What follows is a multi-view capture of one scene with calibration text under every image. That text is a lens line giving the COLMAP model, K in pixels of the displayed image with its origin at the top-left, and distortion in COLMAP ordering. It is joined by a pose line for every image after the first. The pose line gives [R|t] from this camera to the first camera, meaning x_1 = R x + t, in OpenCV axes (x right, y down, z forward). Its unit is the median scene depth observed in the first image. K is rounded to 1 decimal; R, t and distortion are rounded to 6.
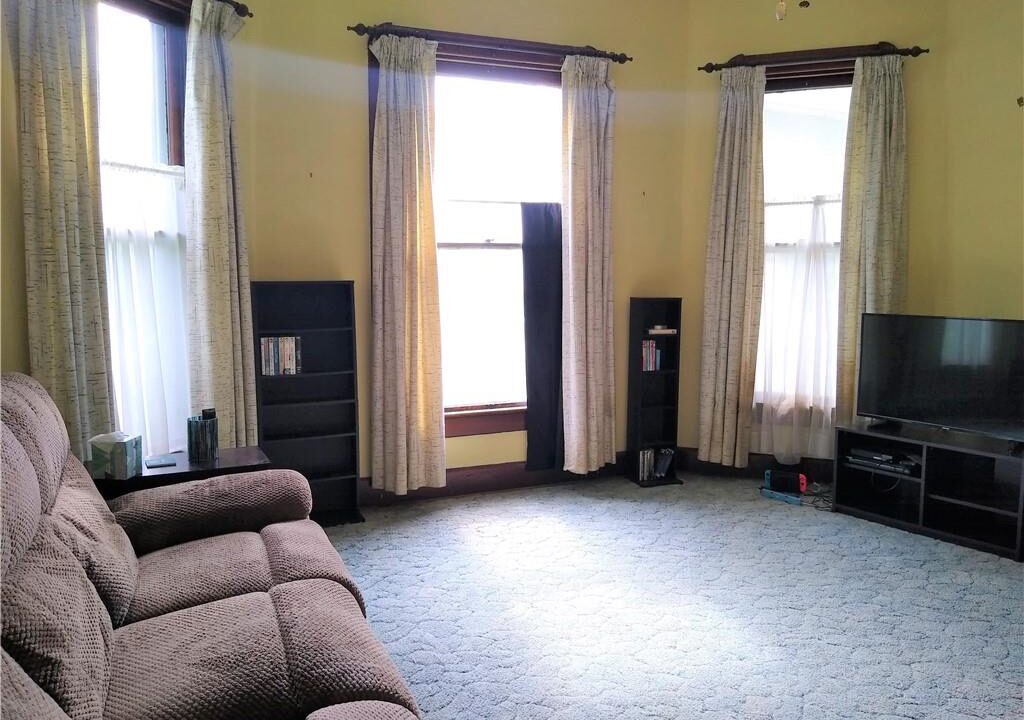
lens RADIAL K [[796.1, 0, 512.0], [0, 796.1, 360.0], [0, 0, 1]] dist [0.085693, -0.001414]
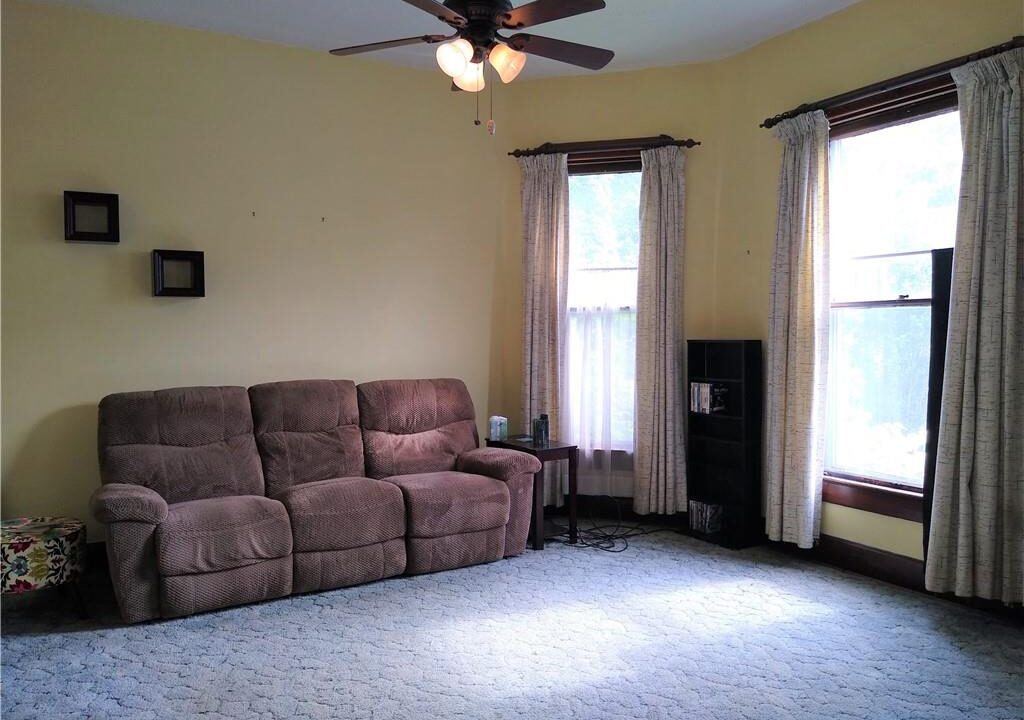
lens RADIAL K [[792.7, 0, 512.0], [0, 792.7, 360.0], [0, 0, 1]] dist [0.002303, -0.003171]
pose [[0.101111, 0.041345, -0.994016, 0.933003], [-0.102080, 0.994294, 0.030973, -0.073079], [0.989624, 0.098337, 0.104754, 0.564287]]
